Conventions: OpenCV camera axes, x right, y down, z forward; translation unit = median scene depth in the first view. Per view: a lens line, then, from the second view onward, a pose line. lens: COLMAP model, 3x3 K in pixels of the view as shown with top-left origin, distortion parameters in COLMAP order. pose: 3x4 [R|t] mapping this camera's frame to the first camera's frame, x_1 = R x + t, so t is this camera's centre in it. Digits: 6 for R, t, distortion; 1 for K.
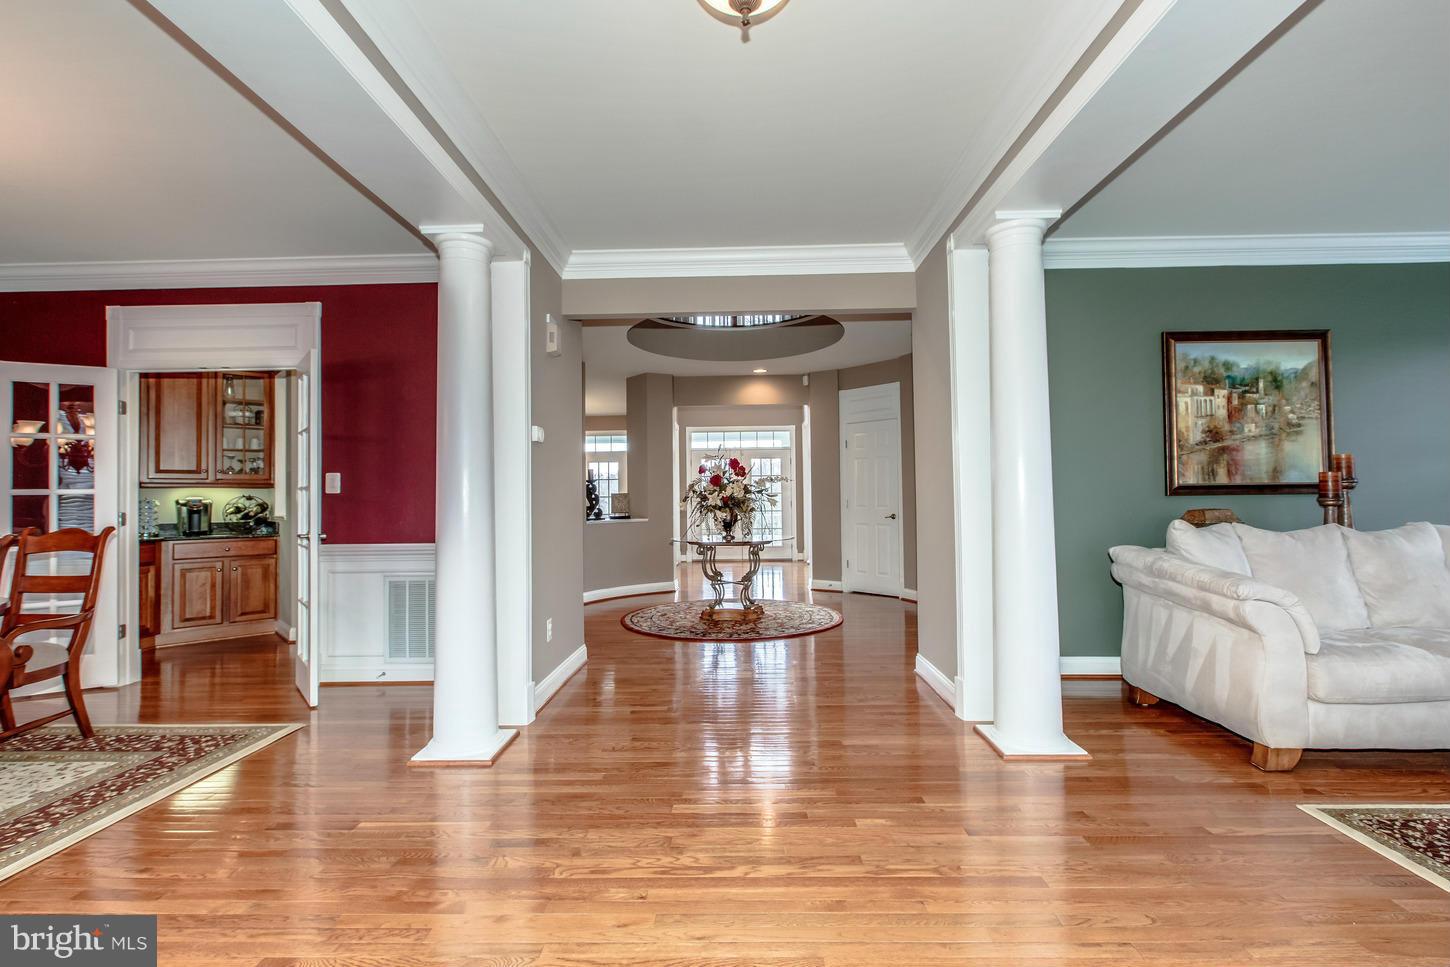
lens RADIAL K [[638.2, 0, 729.6], [0, 638.2, 486.9], [0, 0, 1]] dist [-0.005226, -0.000206]
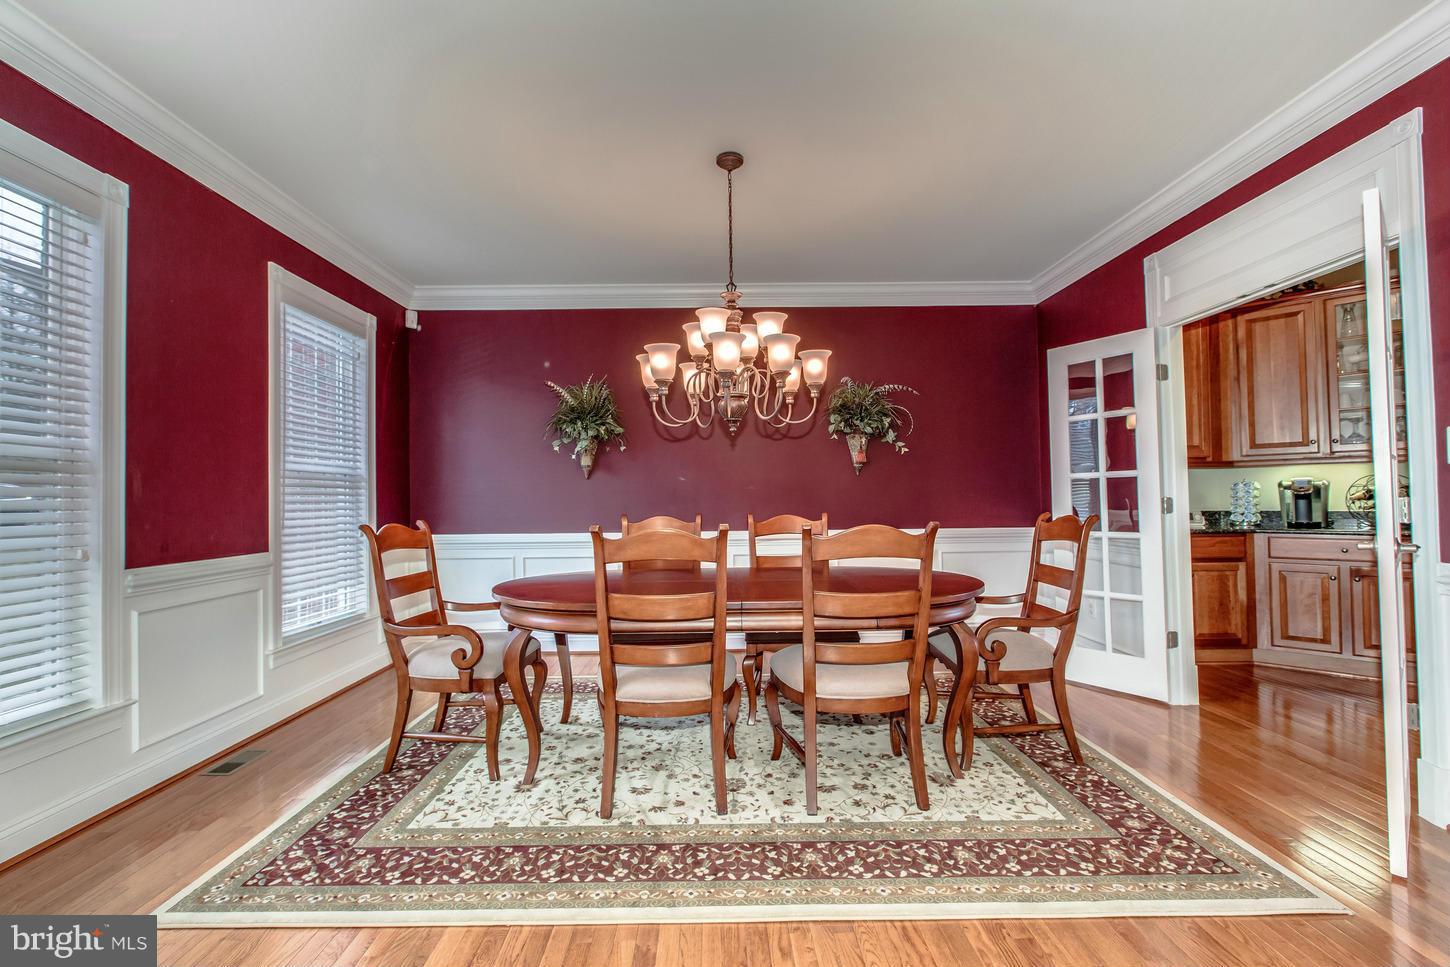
lens RADIAL K [[638.2, 0, 725.0], [0, 638.2, 482.8], [0, 0, 1]] dist [-0.005226, -0.000206]
pose [[0.019072, -0.010138, -0.999767, -0.129452], [0.032195, 0.999436, -0.009521, 0.010706], [0.999300, -0.032006, 0.019387, 0.402665]]
